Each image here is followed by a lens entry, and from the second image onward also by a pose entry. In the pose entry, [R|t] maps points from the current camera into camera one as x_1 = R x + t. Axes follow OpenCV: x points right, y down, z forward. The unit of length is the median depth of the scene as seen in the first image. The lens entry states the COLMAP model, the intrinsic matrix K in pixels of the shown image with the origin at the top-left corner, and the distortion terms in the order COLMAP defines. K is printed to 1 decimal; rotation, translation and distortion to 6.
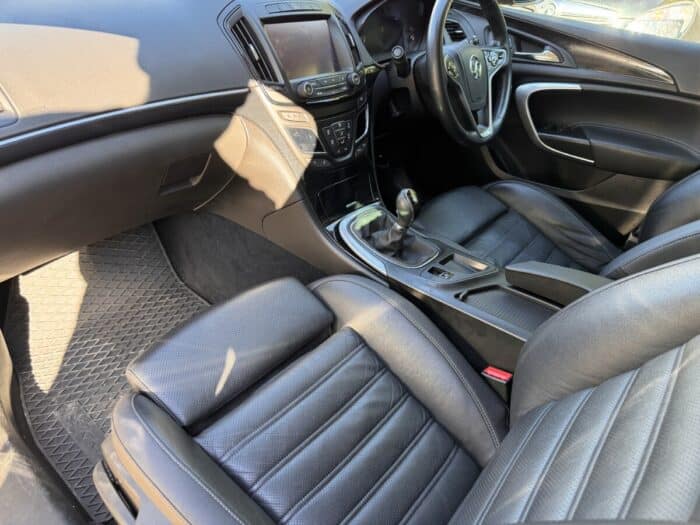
lens RADIAL K [[492.4, 0, 350.0], [0, 492.4, 262.5], [0, 0, 1]] dist [0.066796, -0.083699]
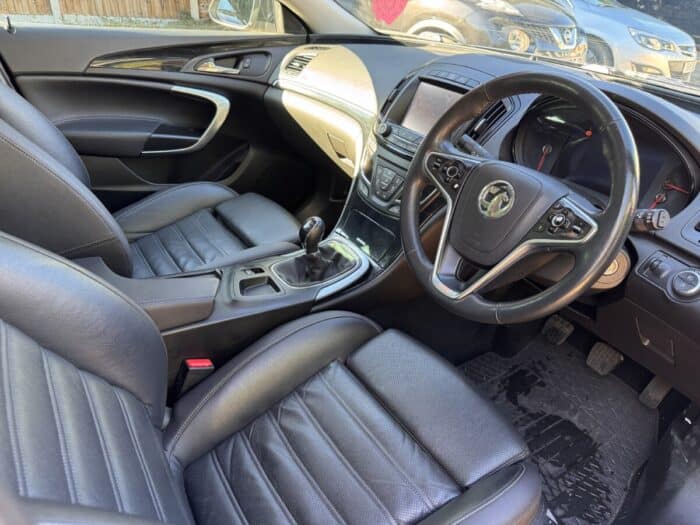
lens RADIAL K [[484.1, 0, 353.4], [0, 484.1, 259.2], [0, 0, 1]] dist [0.056234, -0.076989]
pose [[-0.272823, 0.360297, -0.892050, 1.011670], [-0.625489, 0.638080, 0.449018, -0.587168], [0.730979, 0.680470, 0.051279, 1.026749]]
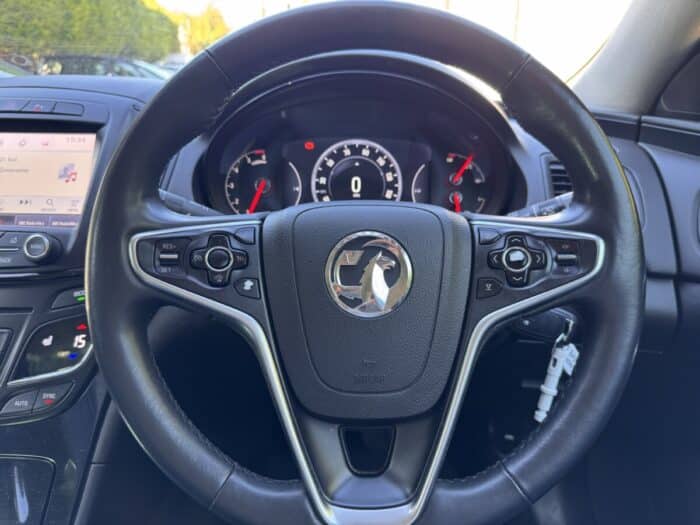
lens RADIAL K [[484.1, 0, 353.4], [0, 484.1, 259.2], [0, 0, 1]] dist [0.056234, -0.076989]
pose [[0.656672, 0.144983, -0.740110, 0.532555], [-0.373859, 0.914863, -0.152495, -0.410716], [0.654990, 0.376836, 0.654968, 0.930134]]
